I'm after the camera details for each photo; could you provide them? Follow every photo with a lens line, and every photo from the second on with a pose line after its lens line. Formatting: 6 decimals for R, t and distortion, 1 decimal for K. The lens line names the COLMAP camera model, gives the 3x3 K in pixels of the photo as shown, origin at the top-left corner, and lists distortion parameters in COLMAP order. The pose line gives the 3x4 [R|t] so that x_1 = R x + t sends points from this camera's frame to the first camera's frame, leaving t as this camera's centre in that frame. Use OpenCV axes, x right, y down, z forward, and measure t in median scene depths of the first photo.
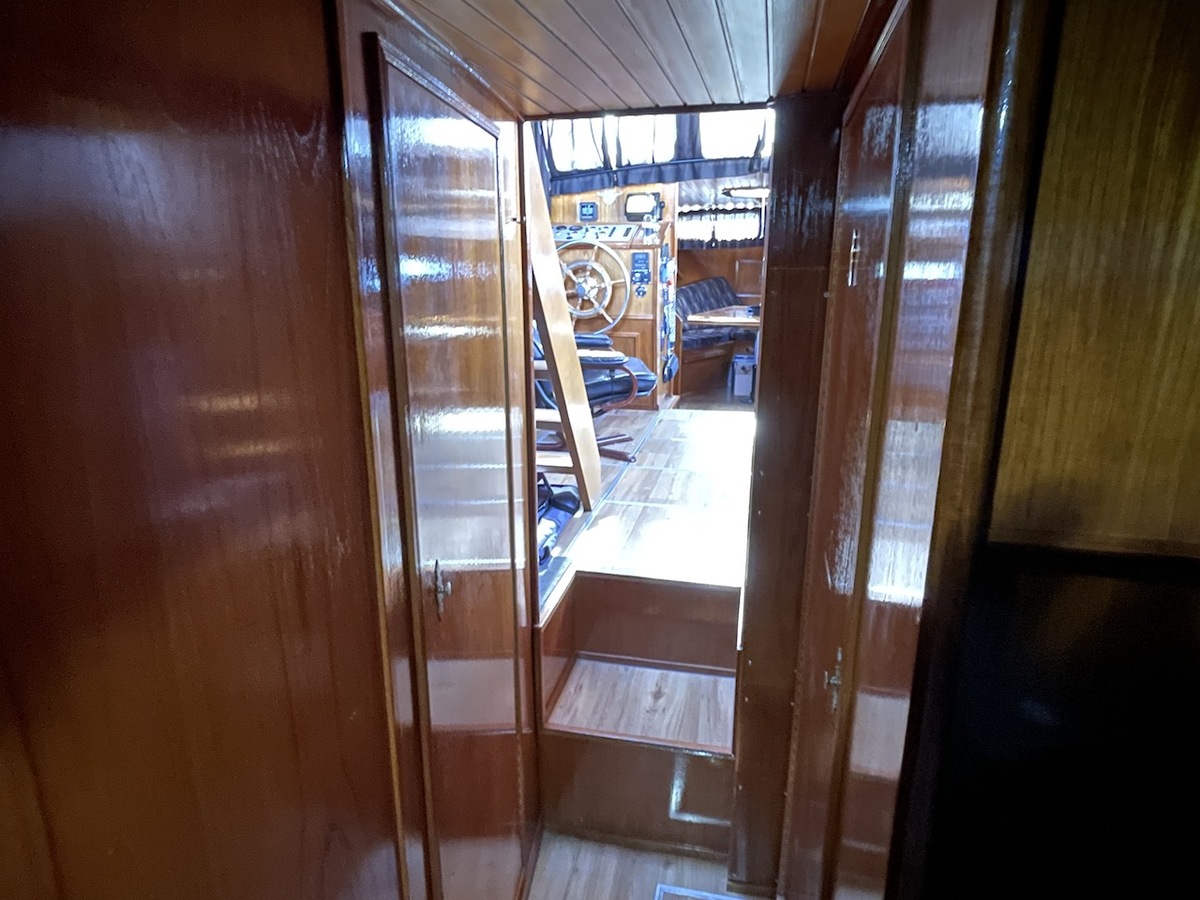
lens RADIAL K [[750.7, 0, 600.0], [0, 750.7, 450.0], [0, 0, 1]] dist [0.003524, -0.002692]
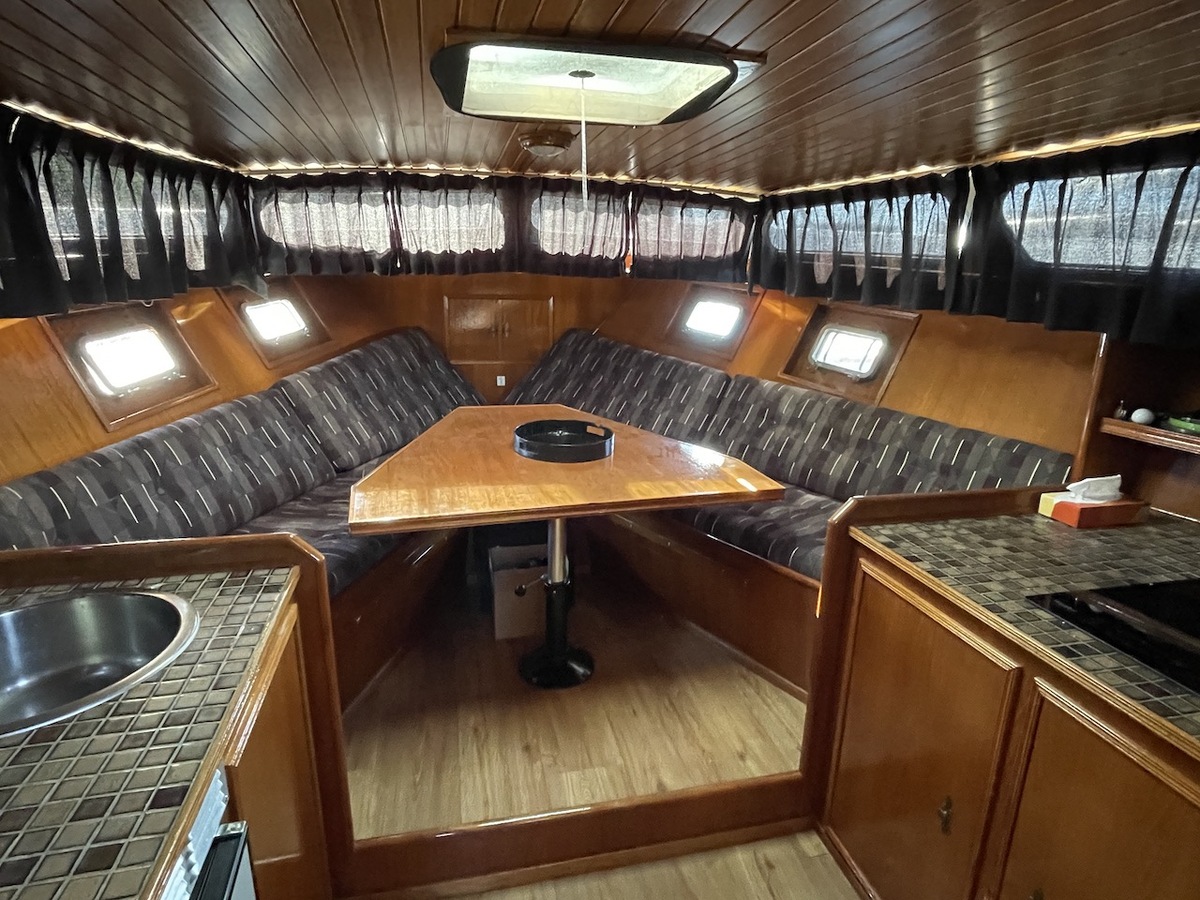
lens RADIAL K [[673.7, 0, 600.0], [0, 673.7, 450.0], [0, 0, 1]] dist [0.004916, 0.000631]
pose [[0.897249, -0.109374, 0.427763, 0.083405], [0.101909, 0.993973, 0.040390, -0.181502], [-0.429602, 0.007353, 0.902988, 0.639372]]
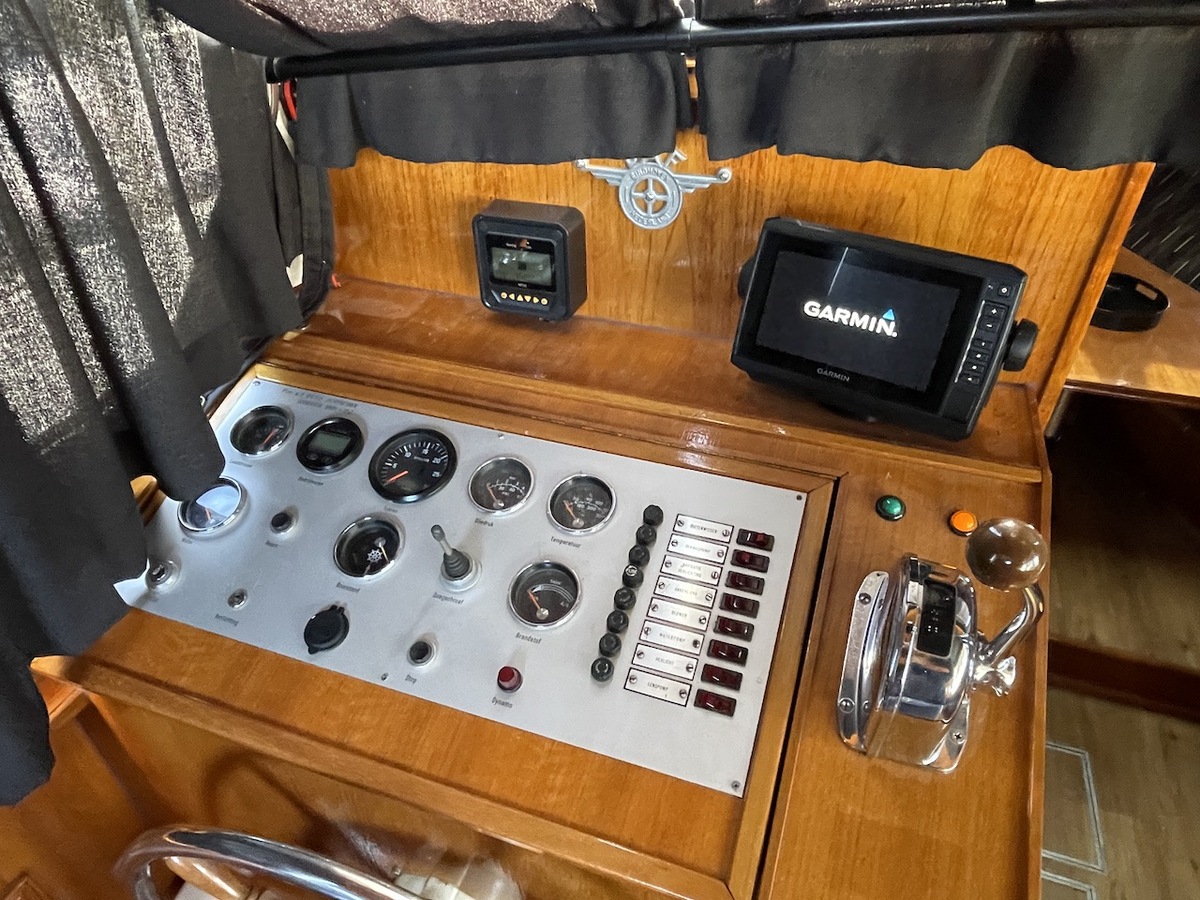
lens RADIAL K [[770.9, 0, 600.0], [0, 770.9, 450.0], [0, 0, 1]] dist [-0.004600, -0.005717]
pose [[0.993340, 0.067446, -0.093422, 0.014217], [-0.027585, 0.926406, 0.375514, -0.236140], [0.111873, -0.370436, 0.922096, 0.562299]]
